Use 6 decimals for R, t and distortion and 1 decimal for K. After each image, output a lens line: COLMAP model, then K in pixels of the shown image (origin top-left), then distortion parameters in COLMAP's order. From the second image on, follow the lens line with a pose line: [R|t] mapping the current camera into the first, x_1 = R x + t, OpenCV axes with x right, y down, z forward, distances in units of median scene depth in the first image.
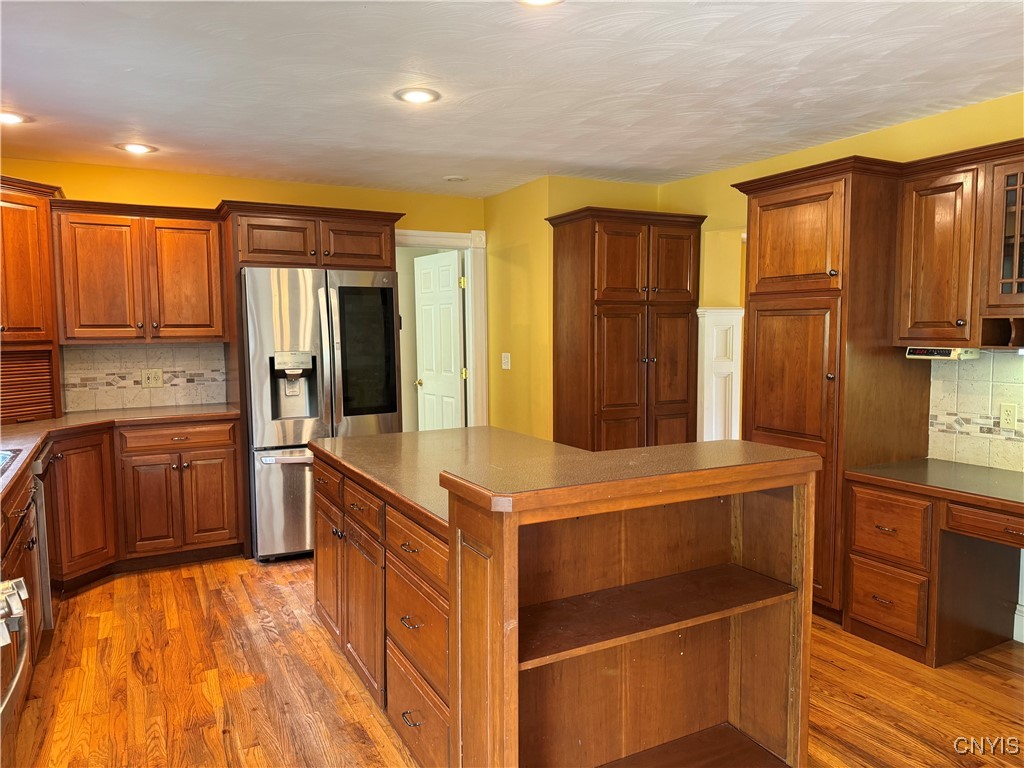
lens RADIAL K [[721.1, 0, 512.0], [0, 721.1, 384.0], [0, 0, 1]] dist [0.064724, -0.069101]
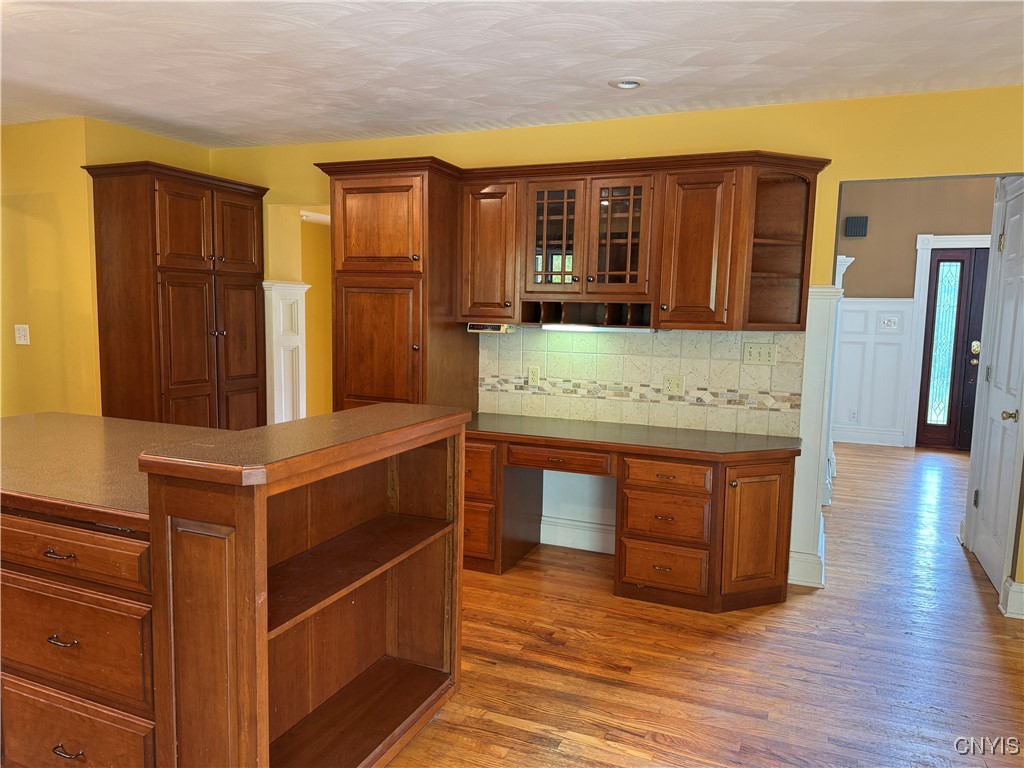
lens RADIAL K [[718.5, 0, 512.0], [0, 718.5, 384.0], [0, 0, 1]] dist [0.159808, -0.234921]
pose [[0.785378, -0.044447, 0.617419, -0.153815], [0.023527, 0.998842, 0.041978, 0.002983], [-0.618569, -0.018442, 0.785514, 0.002279]]
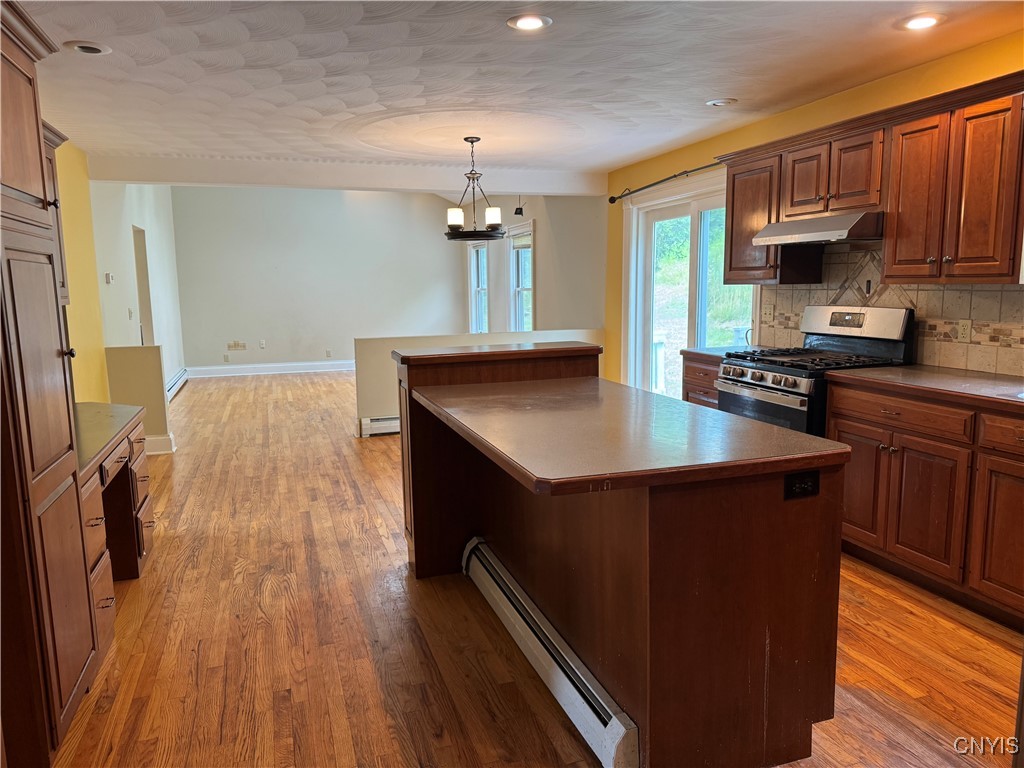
lens RADIAL K [[718.5, 0, 512.0], [0, 718.5, 384.0], [0, 0, 1]] dist [0.159808, -0.234921]
pose [[-0.985011, -0.007124, 0.172343, -0.096304], [0.029695, 0.977226, 0.210111, -0.110709], [-0.169915, 0.212080, -0.962367, 1.574866]]
